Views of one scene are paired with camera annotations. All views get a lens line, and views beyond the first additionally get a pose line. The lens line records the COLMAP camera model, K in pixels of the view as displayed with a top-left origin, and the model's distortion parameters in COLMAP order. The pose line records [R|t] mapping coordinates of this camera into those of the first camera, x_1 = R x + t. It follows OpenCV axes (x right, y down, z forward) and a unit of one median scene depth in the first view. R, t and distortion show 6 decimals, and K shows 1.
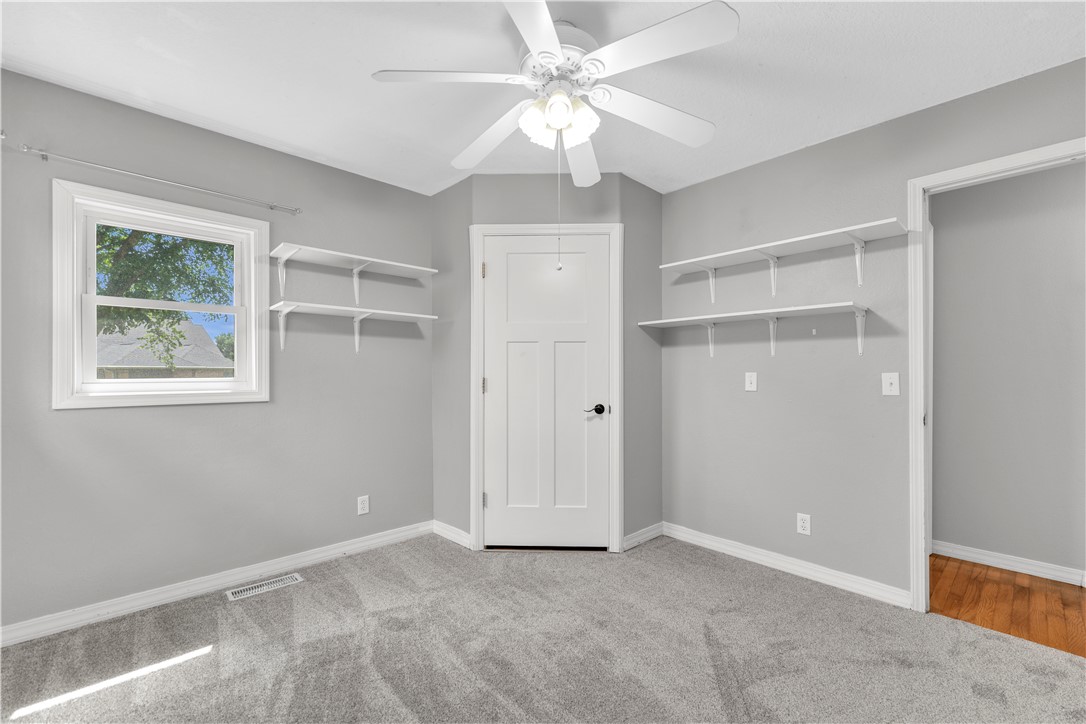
lens RADIAL K [[436.7, 0, 540.5], [0, 436.7, 371.9], [0, 0, 1]] dist [0.000722, 0.000031]
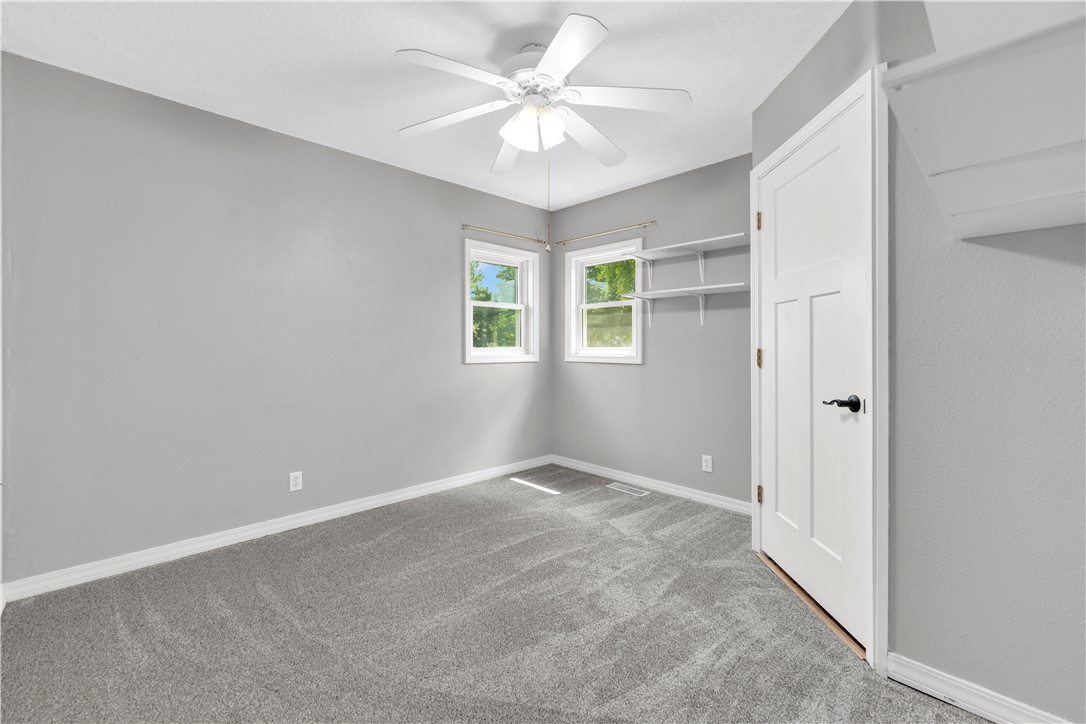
lens RADIAL K [[465.1, 0, 567.6], [0, 465.1, 346.5], [0, 0, 1]] dist [0.002400, 0.000438]
pose [[0.046602, 0.001654, -0.998912, 0.876010], [0.002857, 0.999994, 0.001789, 0.007029], [0.998909, -0.002938, 0.046597, 0.692013]]
